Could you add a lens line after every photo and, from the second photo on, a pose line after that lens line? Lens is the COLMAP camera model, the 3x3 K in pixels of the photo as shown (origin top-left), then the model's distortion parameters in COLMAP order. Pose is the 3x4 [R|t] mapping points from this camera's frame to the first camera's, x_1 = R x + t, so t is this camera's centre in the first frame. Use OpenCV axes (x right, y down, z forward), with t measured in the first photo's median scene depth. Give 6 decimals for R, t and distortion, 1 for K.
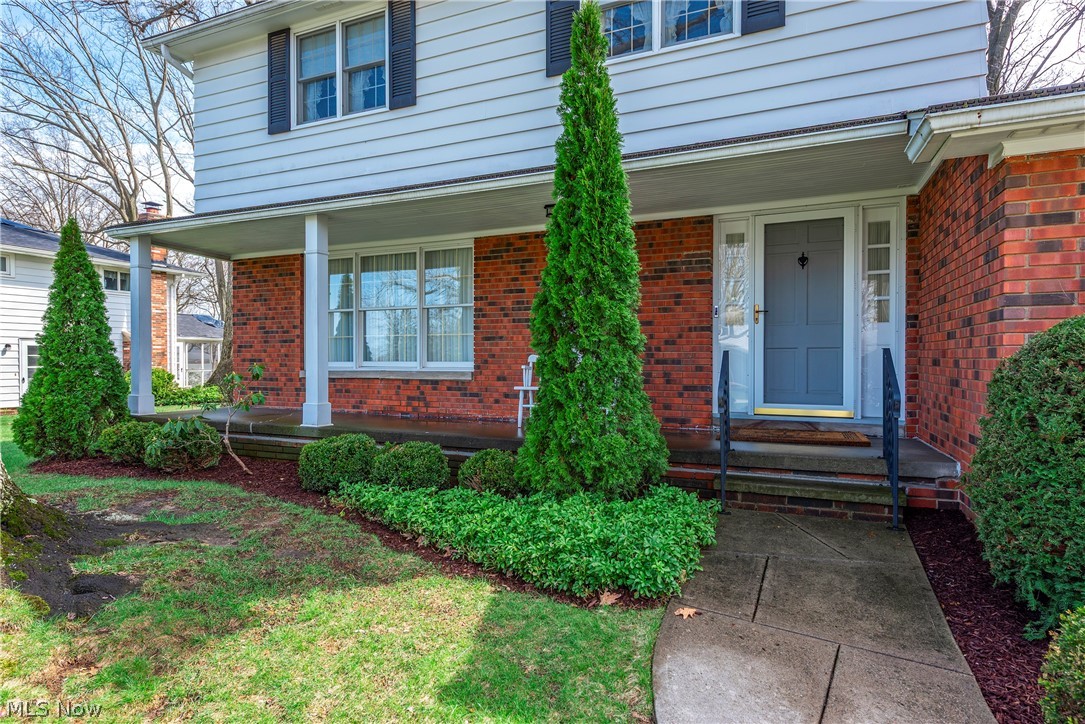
lens RADIAL K [[576.9, 0, 542.5], [0, 576.9, 362.0], [0, 0, 1]] dist [0.018397, -0.000394]
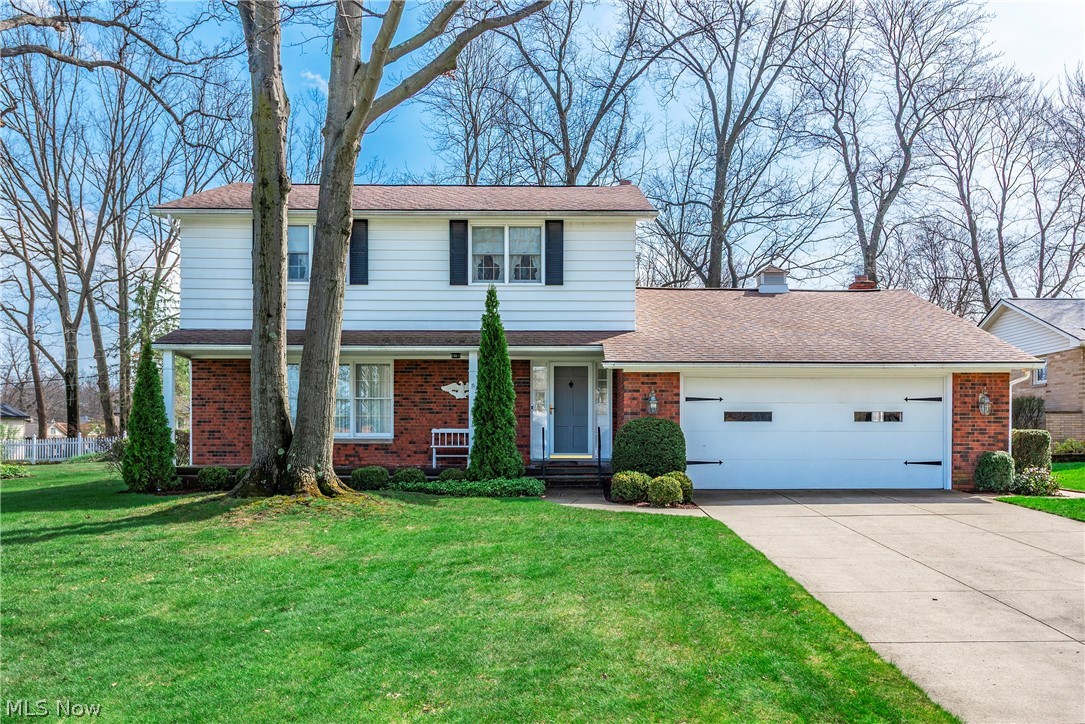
lens RADIAL K [[880.0, 0, 542.5], [0, 880.0, 362.0], [0, 0, 1]] dist [0.011044, 0.002484]
pose [[0.923958, 0.036127, 0.380783, -0.725331], [-0.000893, 0.995730, -0.092305, 0.031745], [-0.382492, 0.084946, 0.920046, -1.597674]]
